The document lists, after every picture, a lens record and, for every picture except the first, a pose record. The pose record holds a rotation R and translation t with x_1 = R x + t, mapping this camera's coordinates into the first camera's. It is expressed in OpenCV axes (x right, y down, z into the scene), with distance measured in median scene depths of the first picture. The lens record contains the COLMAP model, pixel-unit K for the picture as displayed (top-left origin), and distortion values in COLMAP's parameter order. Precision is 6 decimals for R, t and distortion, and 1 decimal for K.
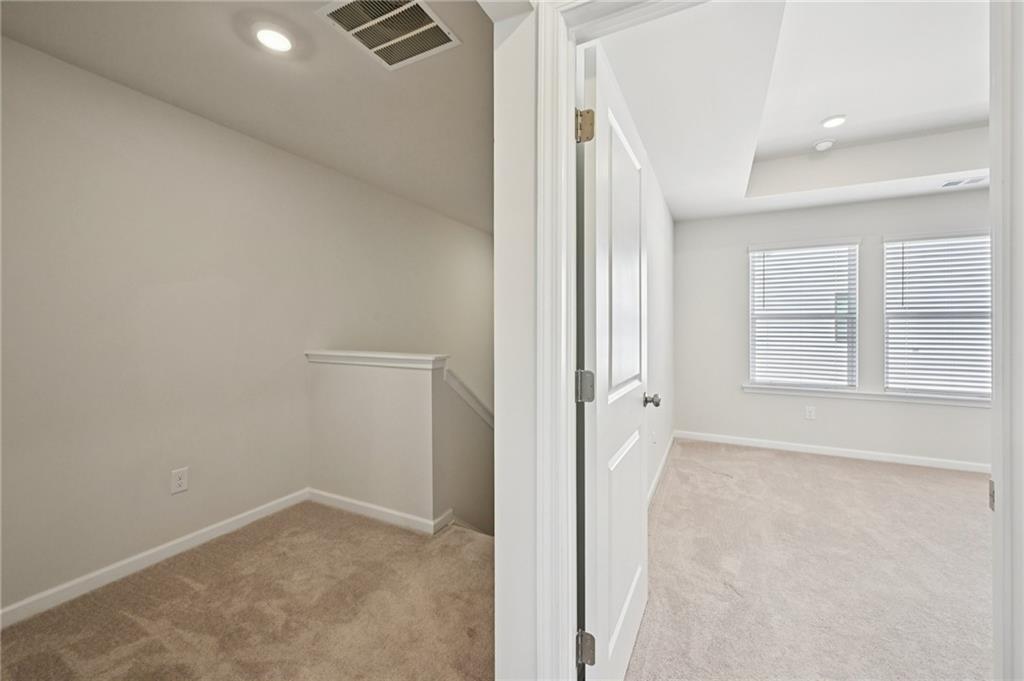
lens RADIAL K [[399.6, 0, 513.0], [0, 399.6, 325.0], [0, 0, 1]] dist [0.000057, 0.000549]
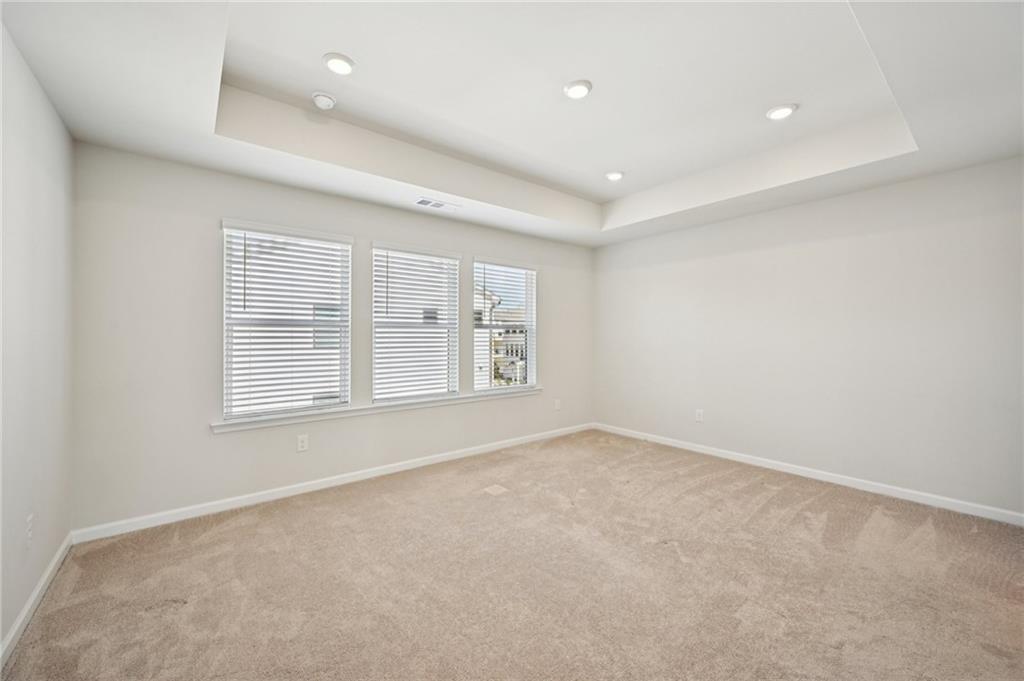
lens RADIAL K [[399.6, 0, 514.8], [0, 399.6, 335.5], [0, 0, 1]] dist [0.000057, 0.000549]
pose [[0.405671, -0.001845, 0.914017, 0.194288], [-0.006464, 0.999967, 0.004887, -0.003655], [-0.913996, -0.007891, 0.405646, 0.305302]]
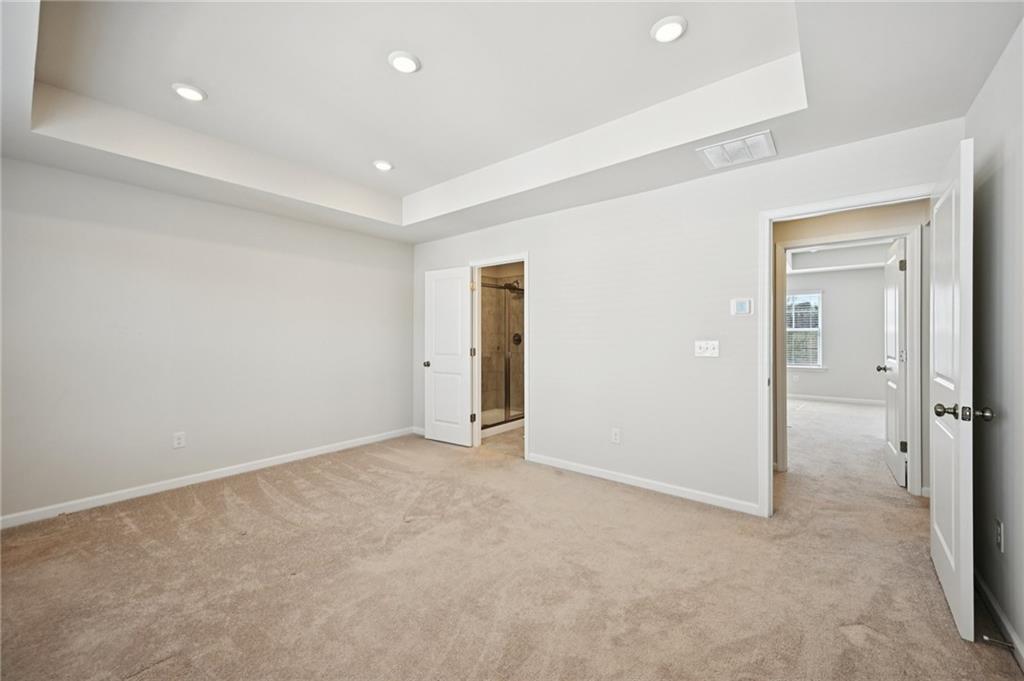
lens RADIAL K [[399.6, 0, 510.0], [0, 399.6, 336.5], [0, 0, 1]] dist [0.000057, 0.000549]
pose [[-0.978678, -0.001950, 0.205389, 0.565177], [-0.003556, 0.999966, -0.007452, 0.003722], [-0.205368, -0.008024, -0.978652, 1.025231]]
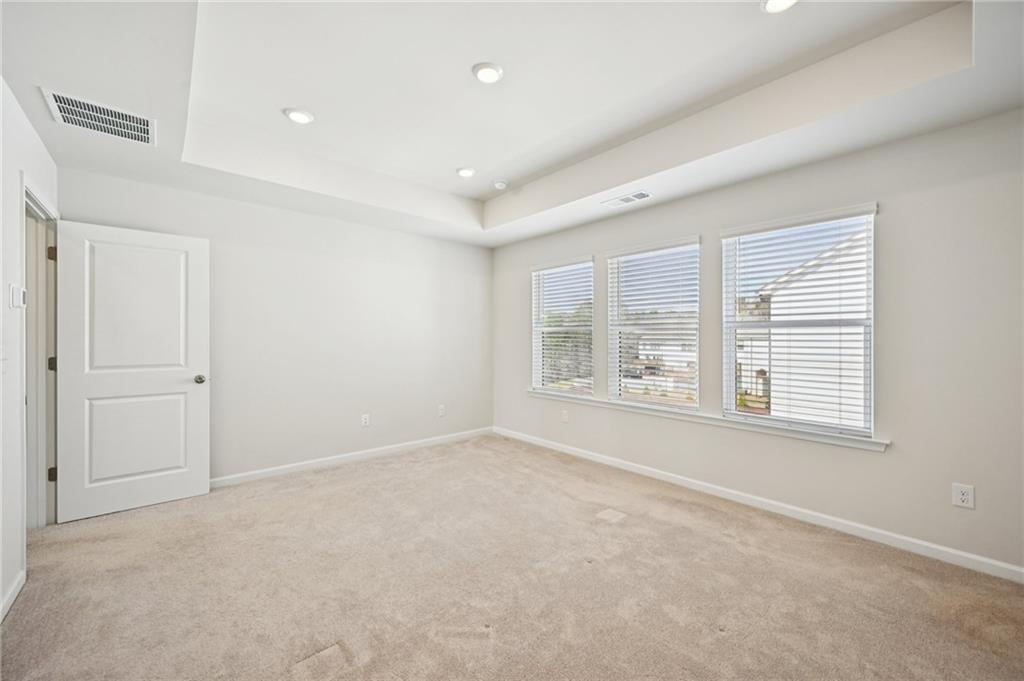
lens RADIAL K [[399.6, 0, 510.3], [0, 399.6, 340.3], [0, 0, 1]] dist [0.000057, 0.000549]
pose [[0.928497, 0.001520, -0.371336, 1.074747], [0.003226, 0.999921, 0.012159, -0.002937], [0.371325, -0.012487, 0.928419, -0.073390]]
